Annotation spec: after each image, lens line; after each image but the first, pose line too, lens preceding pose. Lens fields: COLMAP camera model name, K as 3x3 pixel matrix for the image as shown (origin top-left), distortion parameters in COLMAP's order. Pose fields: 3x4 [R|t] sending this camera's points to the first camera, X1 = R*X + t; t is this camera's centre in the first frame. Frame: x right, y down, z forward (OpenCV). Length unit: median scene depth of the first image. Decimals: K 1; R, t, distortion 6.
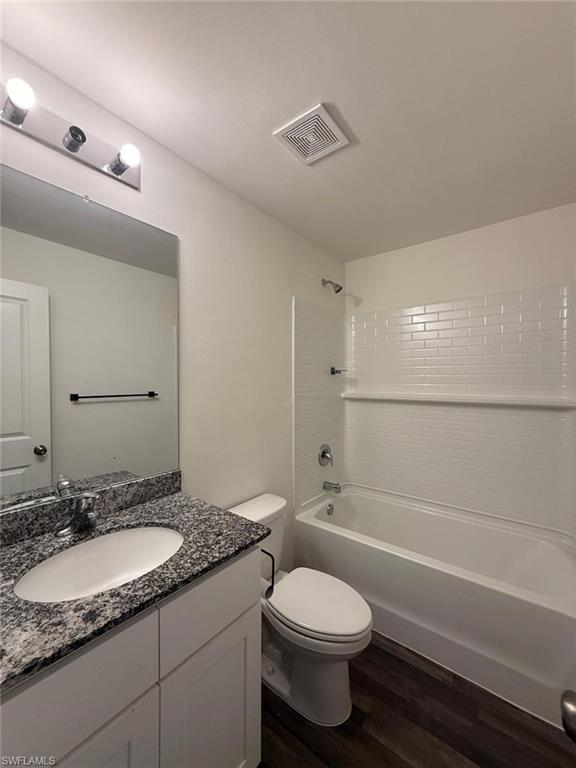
lens RADIAL K [[306.4, 0, 288.0], [0, 306.4, 384.0], [0, 0, 1]] dist [0.000798, 0.000377]
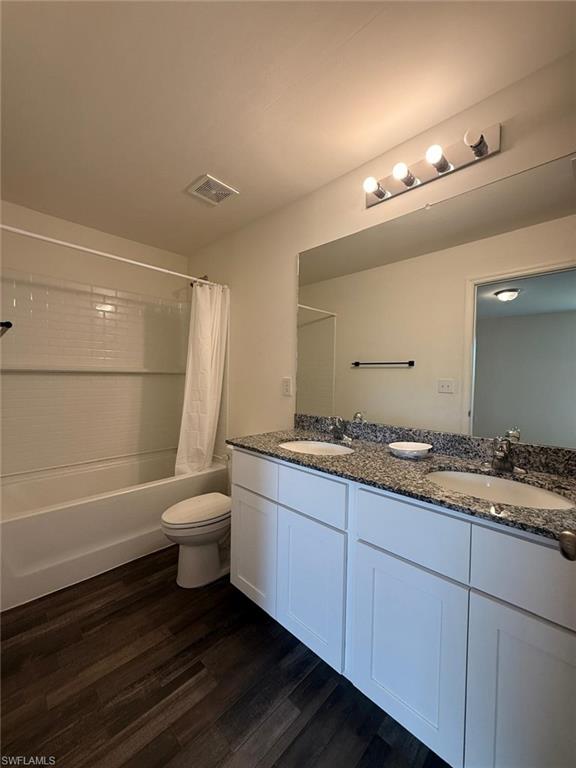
lens RADIAL K [[306.4, 0, 288.0], [0, 306.4, 384.0], [0, 0, 1]] dist [0.000798, 0.000377]
pose [[-0.103141, 0.021635, -0.994431, 0.749922], [-0.027909, 0.999307, 0.024636, 0.098039], [0.994275, 0.030295, -0.102465, 0.671546]]
